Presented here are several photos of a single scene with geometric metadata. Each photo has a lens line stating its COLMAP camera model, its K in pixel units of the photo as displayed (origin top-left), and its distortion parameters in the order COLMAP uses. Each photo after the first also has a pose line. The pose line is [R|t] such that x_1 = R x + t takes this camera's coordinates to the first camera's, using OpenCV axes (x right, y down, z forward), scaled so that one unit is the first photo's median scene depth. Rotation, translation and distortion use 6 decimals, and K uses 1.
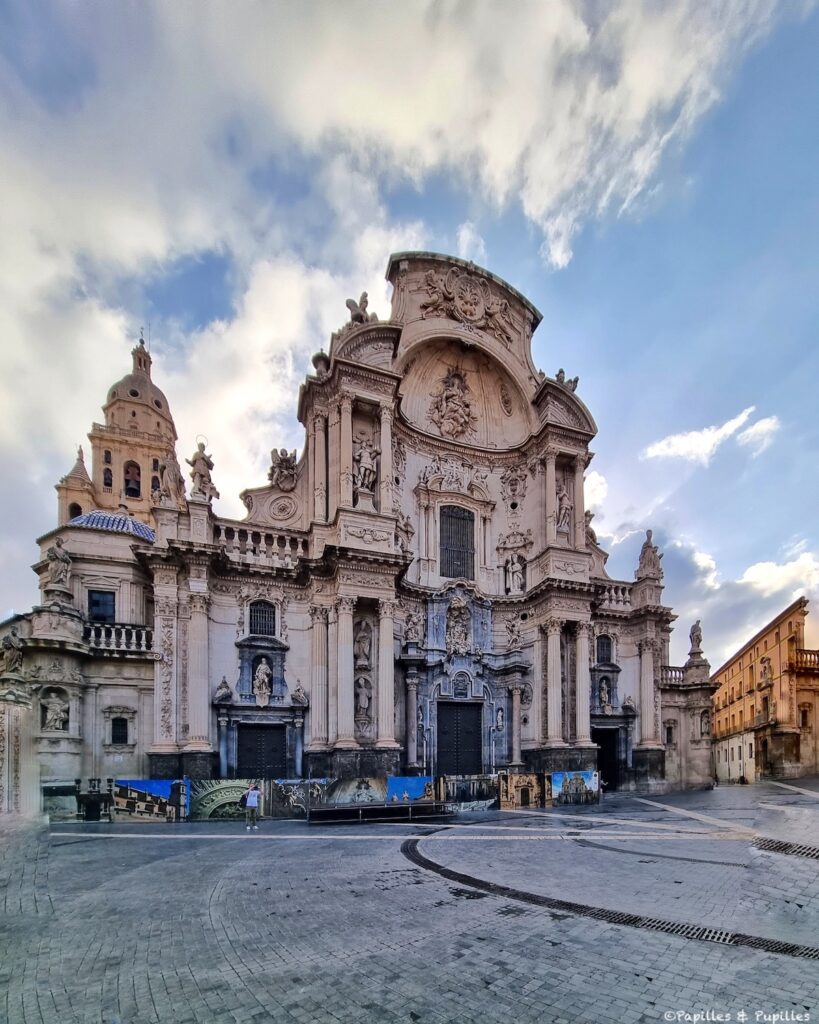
lens RADIAL K [[423.2, 0, 433.6], [0, 423.2, 512.1], [0, 0, 1]] dist [-0.000026, -0.000034]
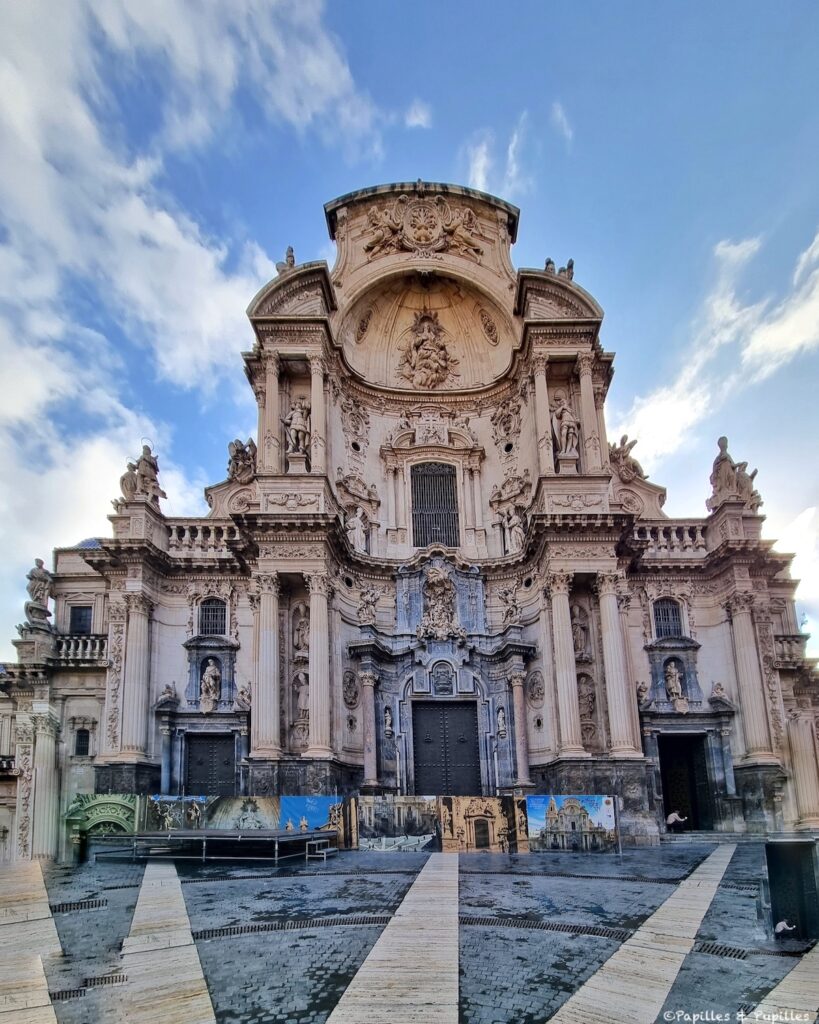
lens RADIAL K [[411.8, 0, 409.0], [0, 411.8, 537.5], [0, 0, 1]] dist [-0.000267, 0.000016]
pose [[0.939028, -0.165288, -0.301508, 0.262026], [0.160576, 0.986191, -0.040530, 0.176497], [0.304043, -0.010356, 0.952602, 0.278157]]
